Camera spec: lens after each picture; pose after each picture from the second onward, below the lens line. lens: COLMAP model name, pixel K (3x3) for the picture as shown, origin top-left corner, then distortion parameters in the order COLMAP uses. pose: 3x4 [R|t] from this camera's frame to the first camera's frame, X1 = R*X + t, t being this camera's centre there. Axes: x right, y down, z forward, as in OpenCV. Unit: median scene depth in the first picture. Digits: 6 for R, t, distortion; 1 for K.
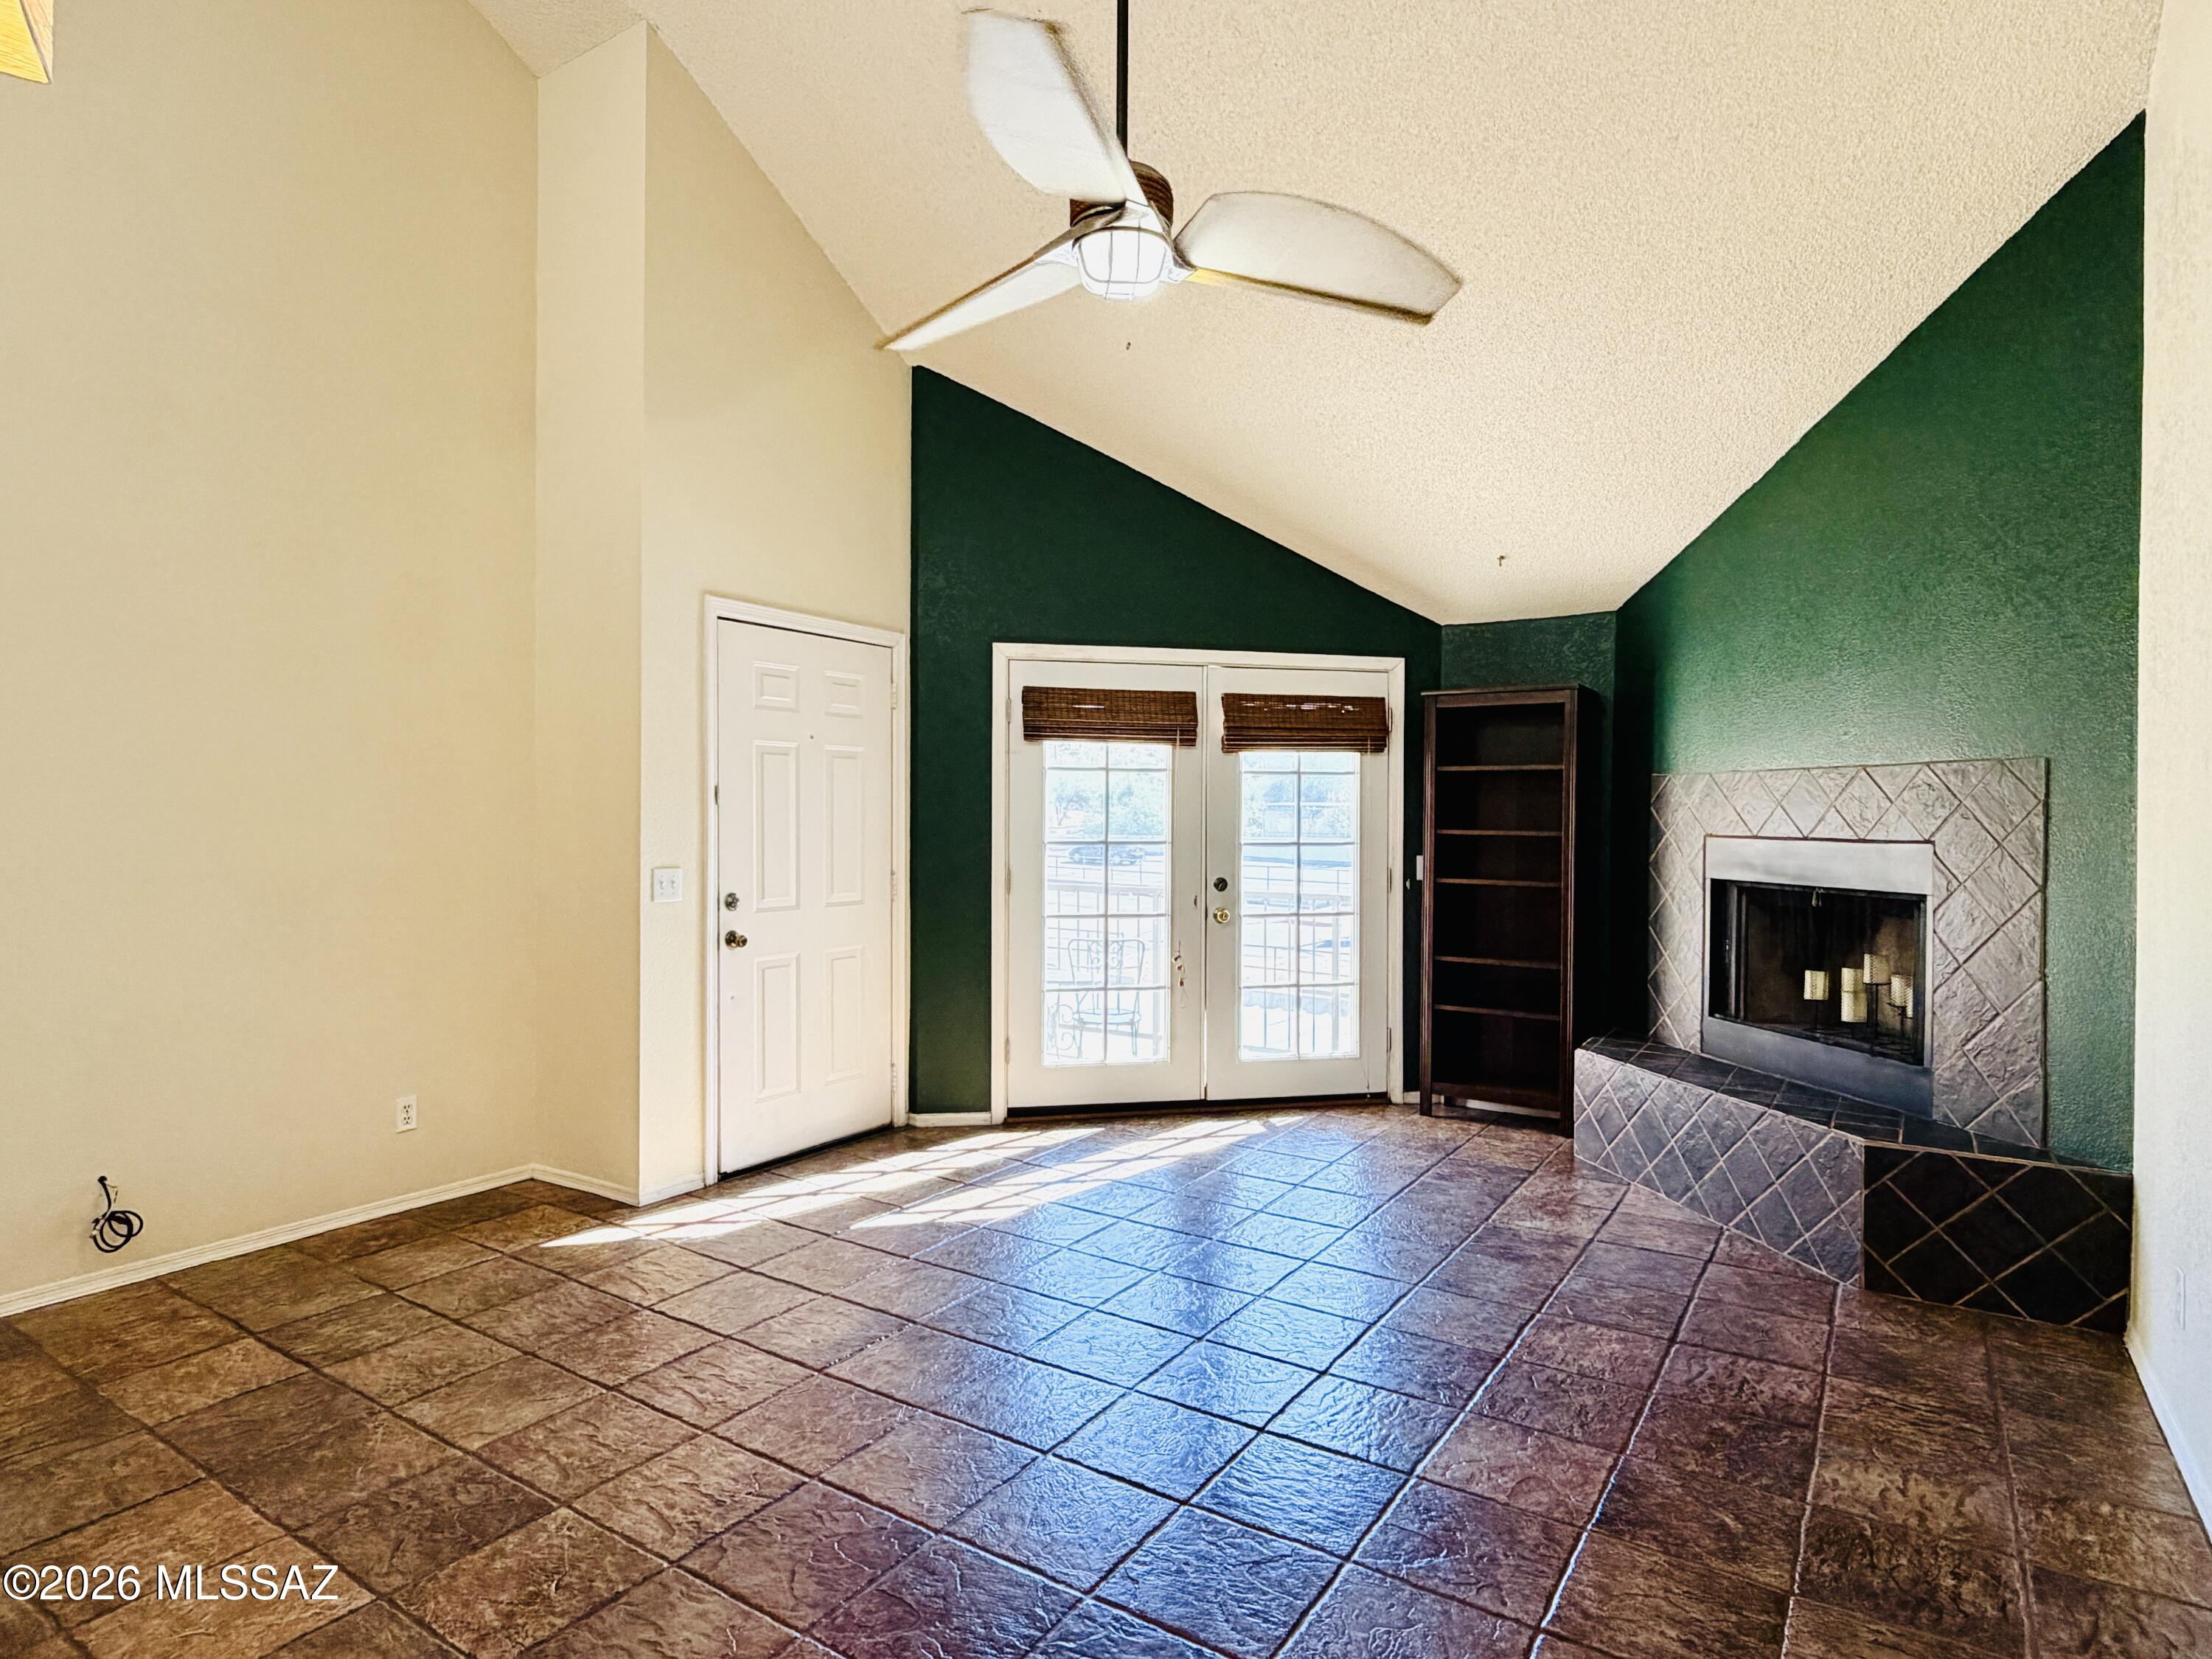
lens RADIAL K [[1229.1, 0, 1148.0], [0, 1229.1, 834.0], [0, 0, 1]] dist [-0.011722, 0.000947]
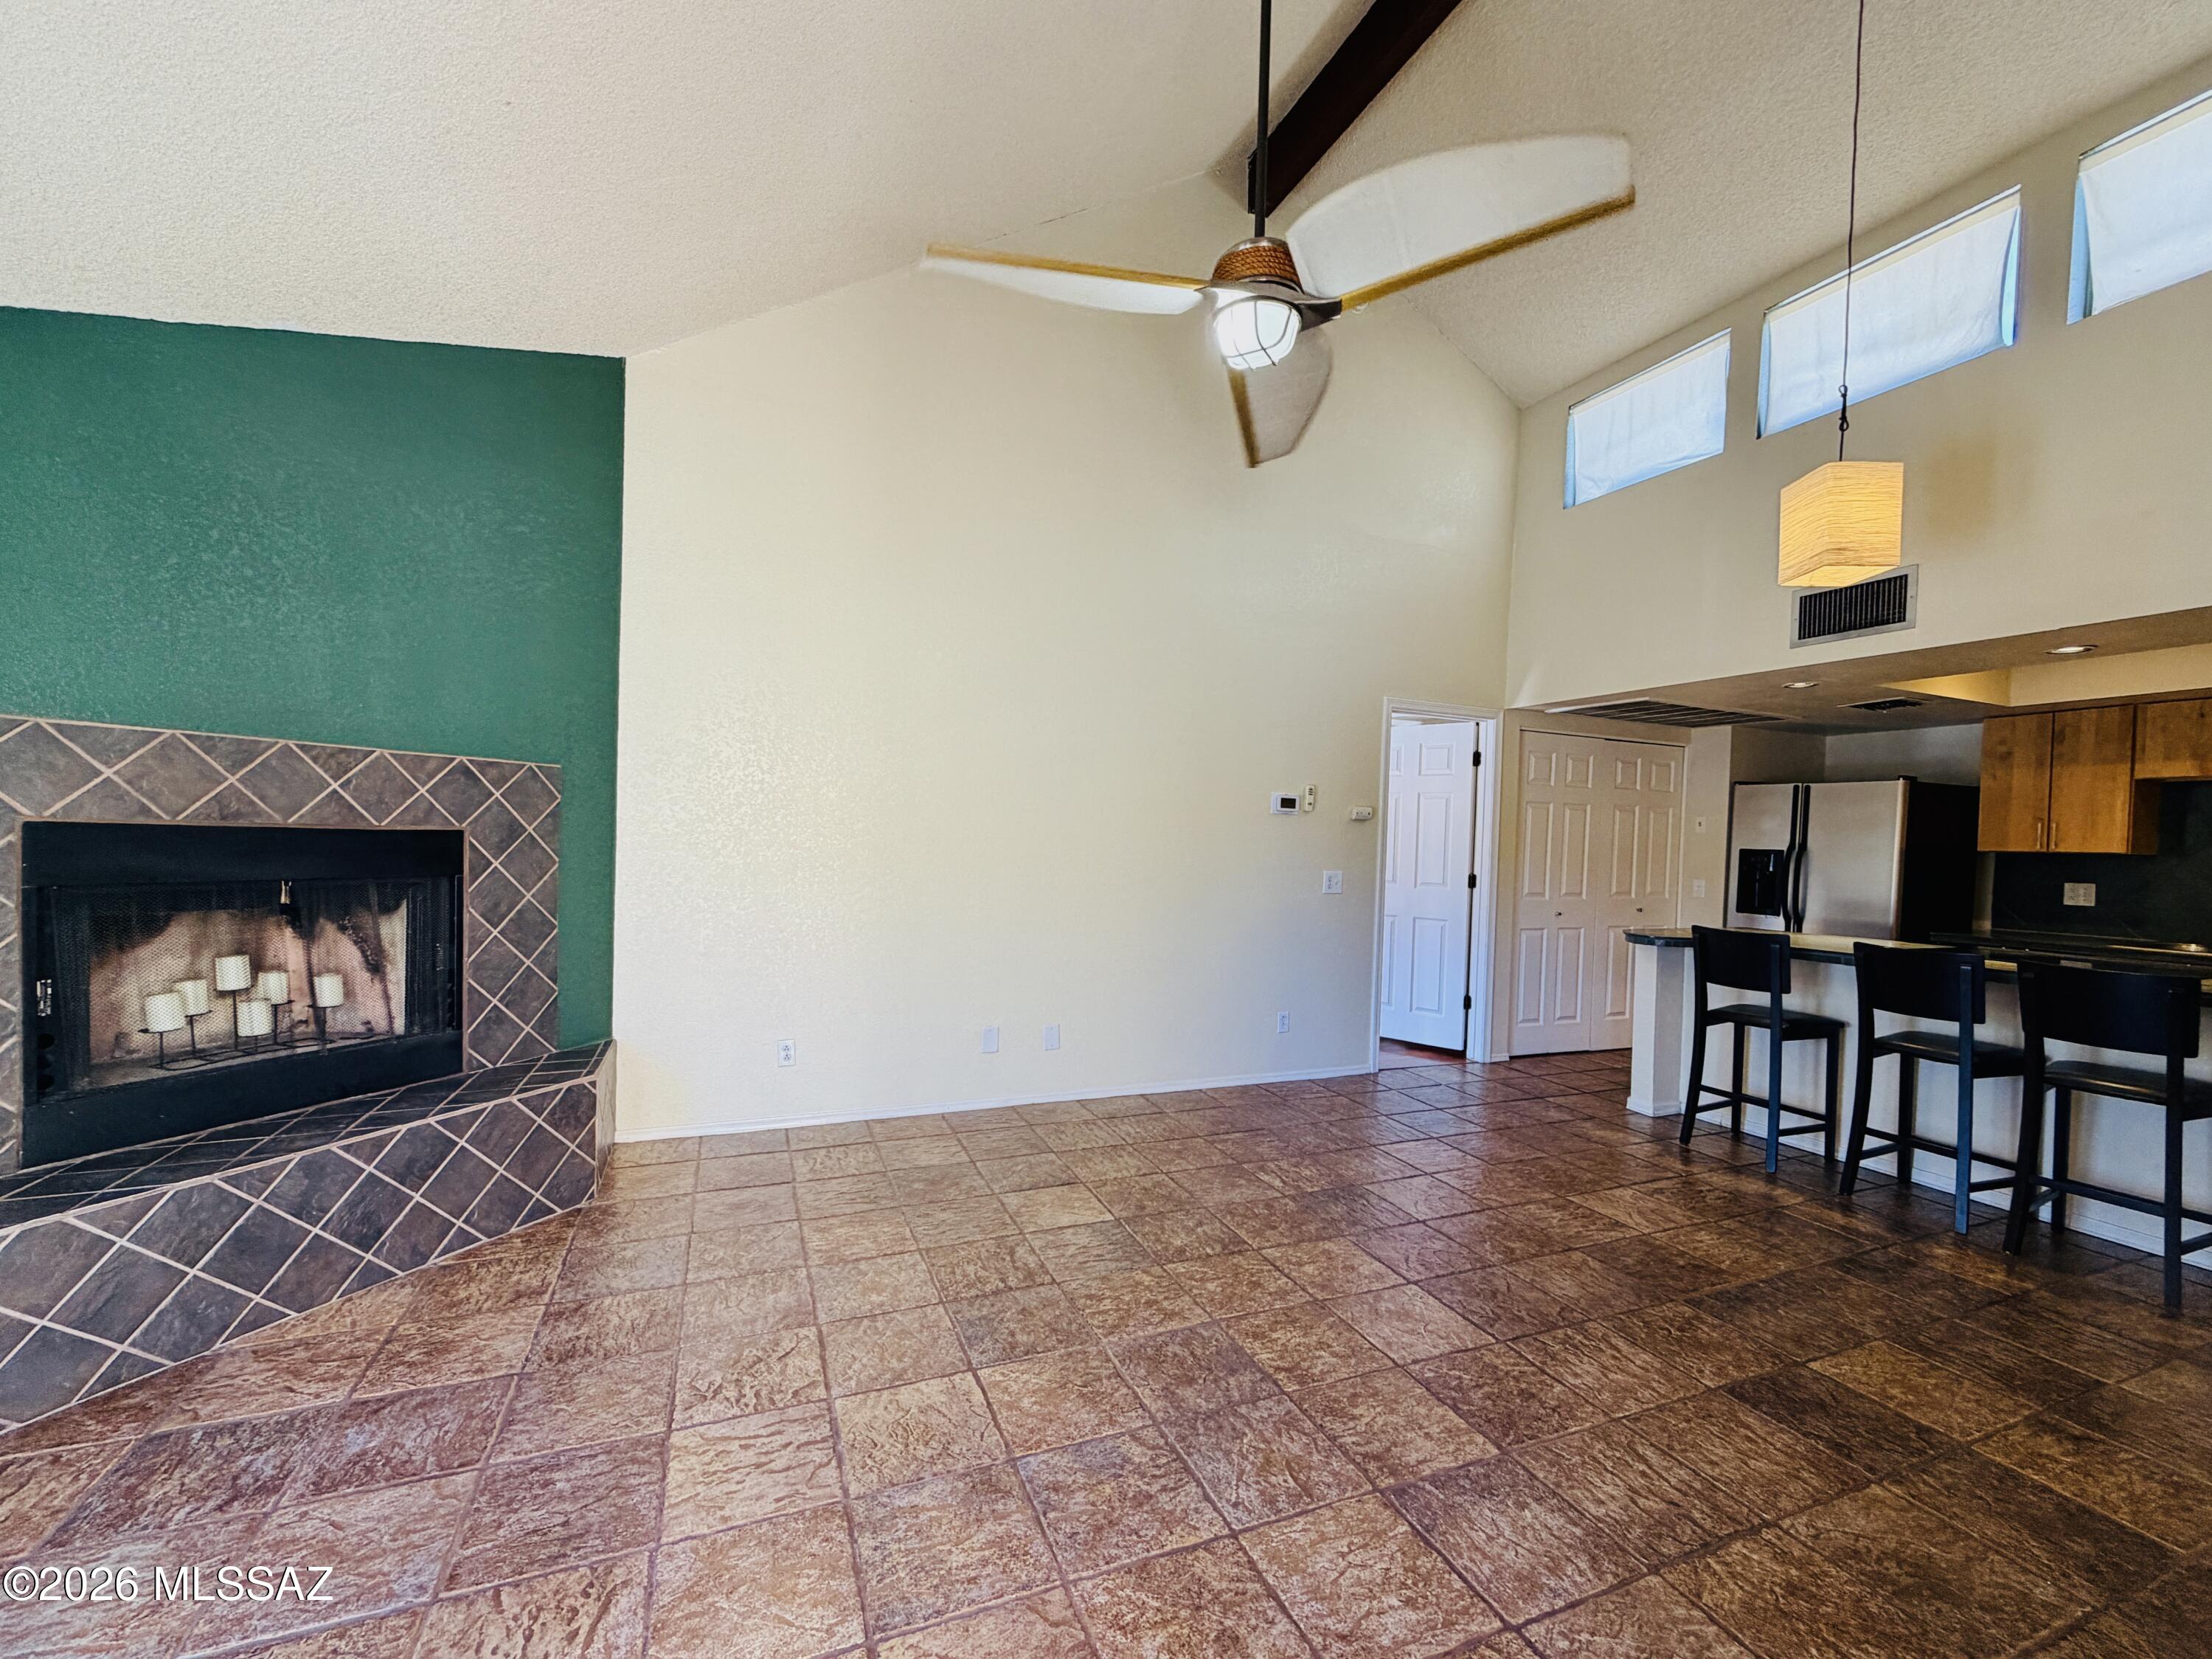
lens RADIAL K [[887.7, 0, 1064.5], [0, 887.7, 859.3], [0, 0, 1]] dist [-0.003599, -0.000270]
pose [[-0.781618, -0.043585, 0.622233, -0.225403], [-0.021038, 0.998830, 0.043537, -0.011303], [-0.623403, 0.020939, -0.781621, 0.960974]]
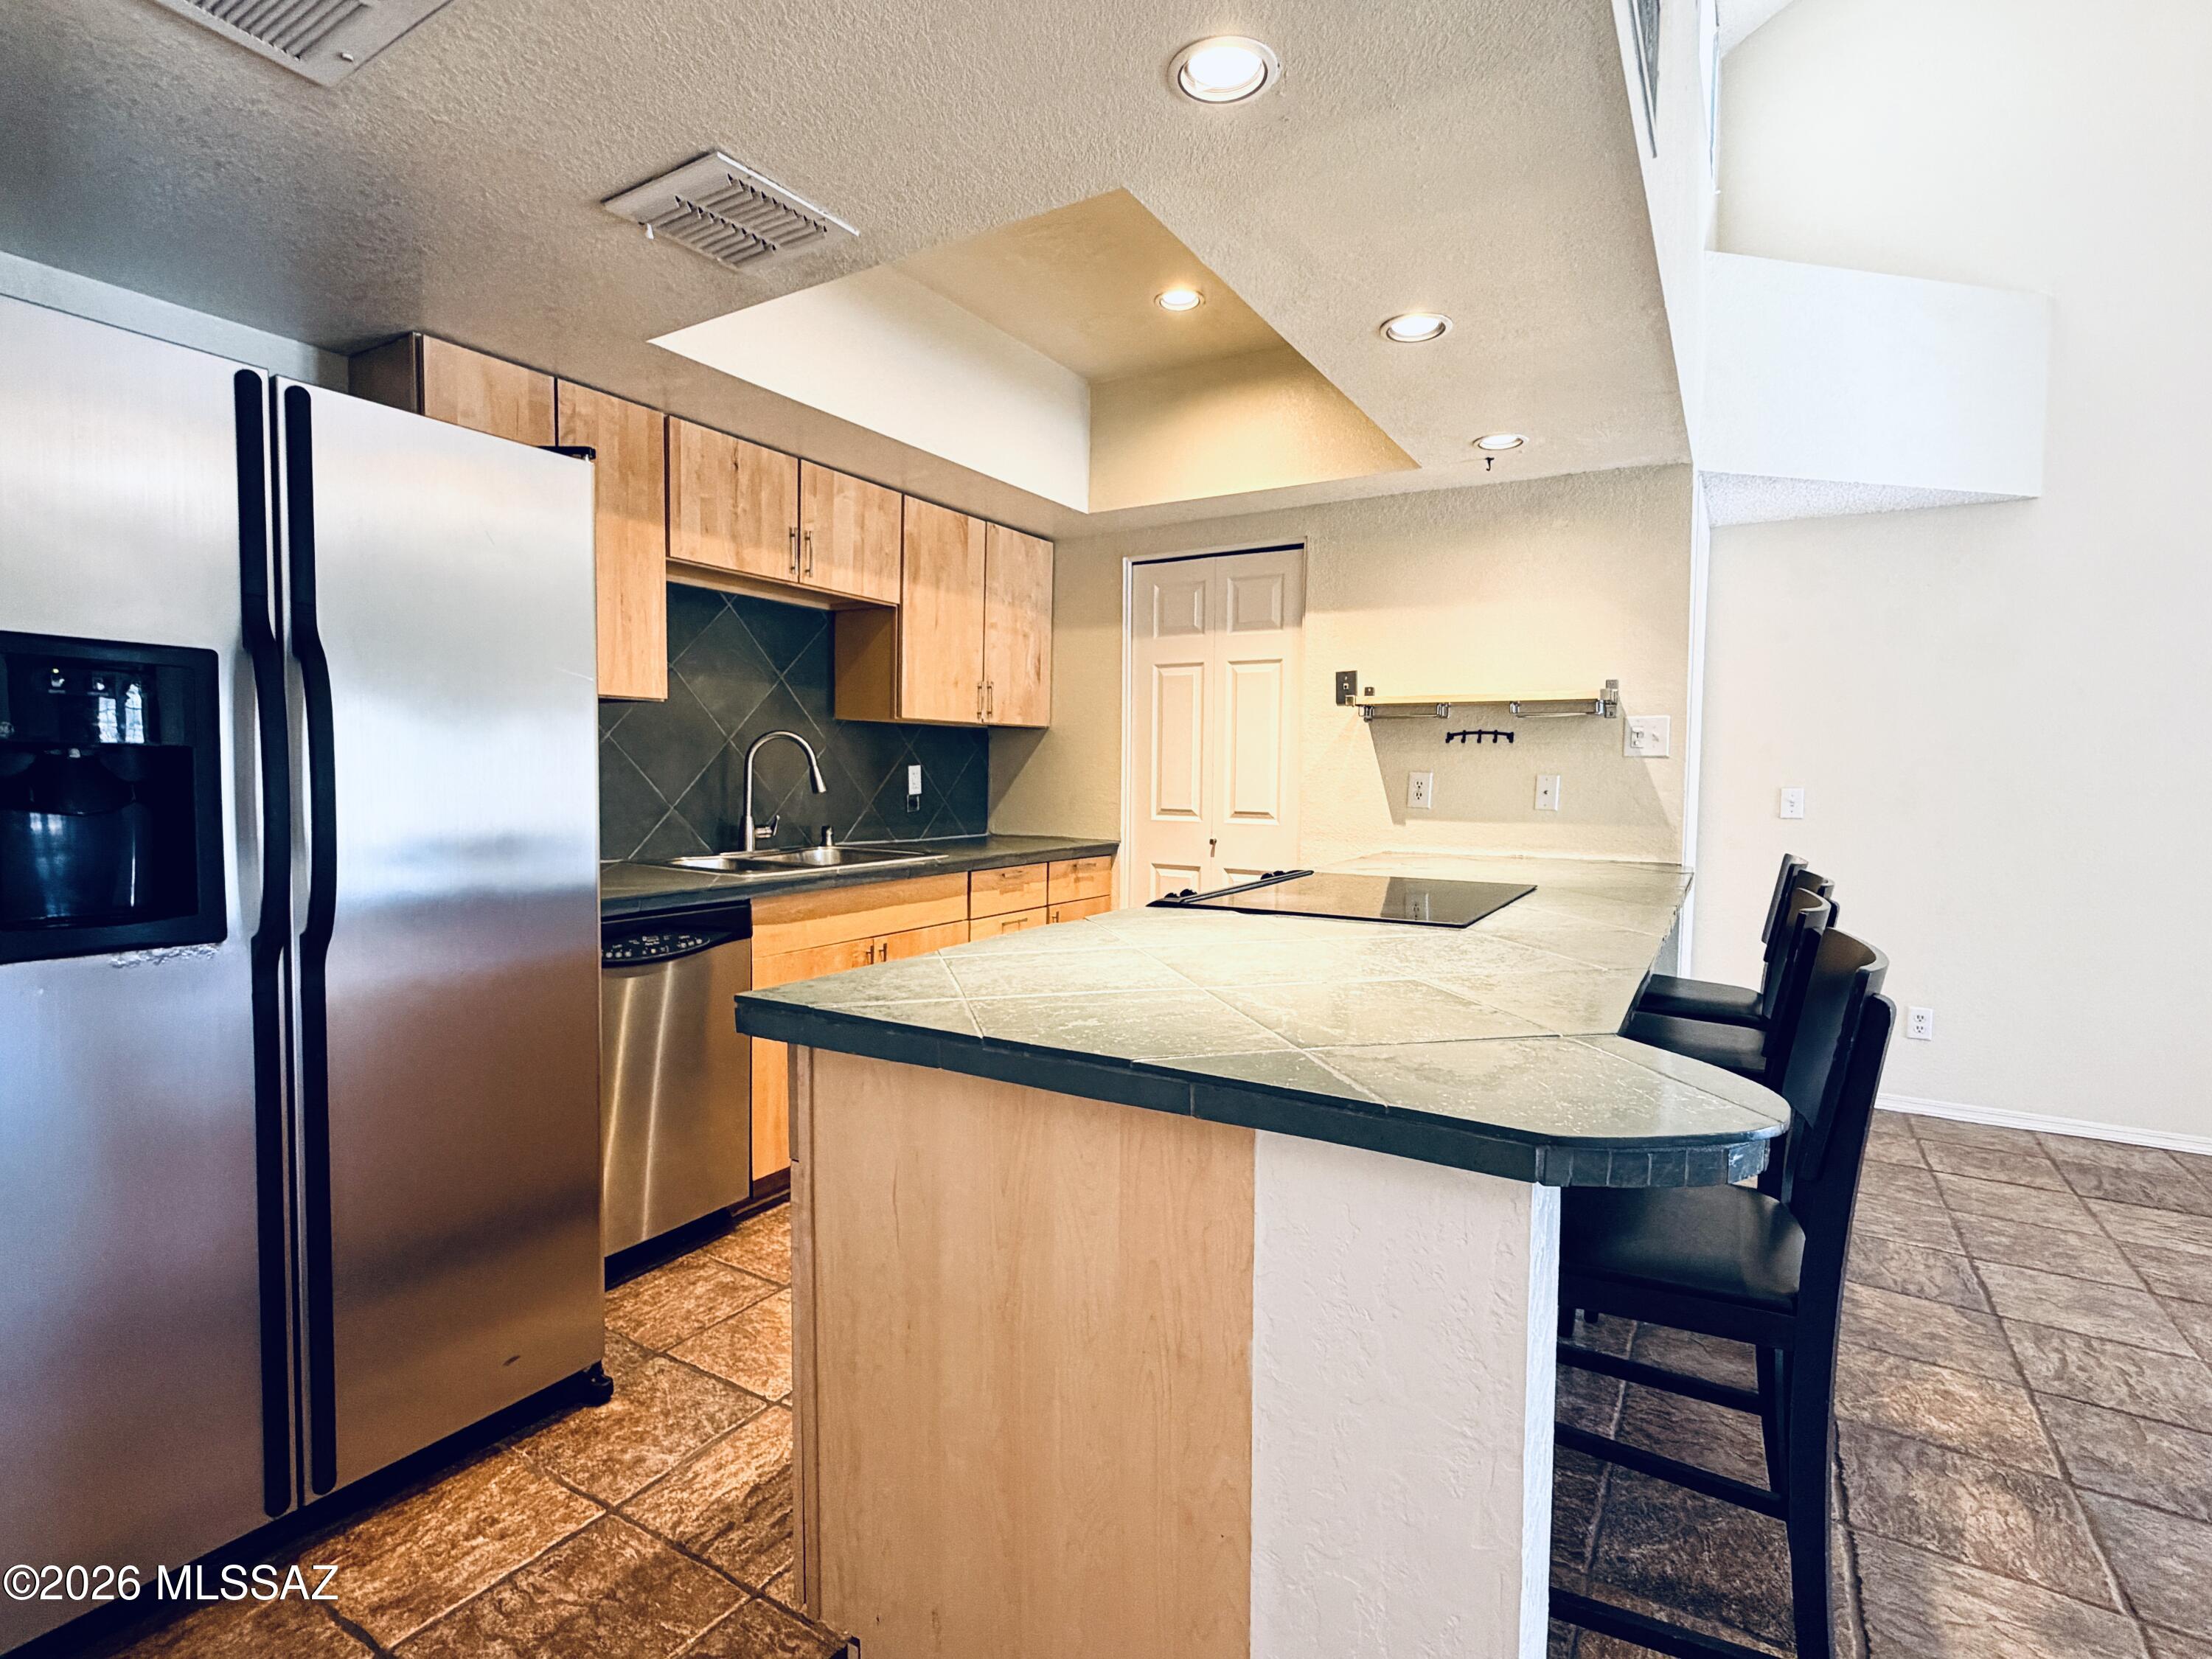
lens RADIAL K [[1056.5, 0, 1062.7], [0, 1056.5, 828.4], [0, 0, 1]] dist [0.001199, -0.000281]
pose [[-0.008318, 0.046469, -0.998885, 0.039472], [-0.027055, 0.998544, 0.046679, 0.032735], [0.999599, 0.027413, -0.007048, -0.128125]]
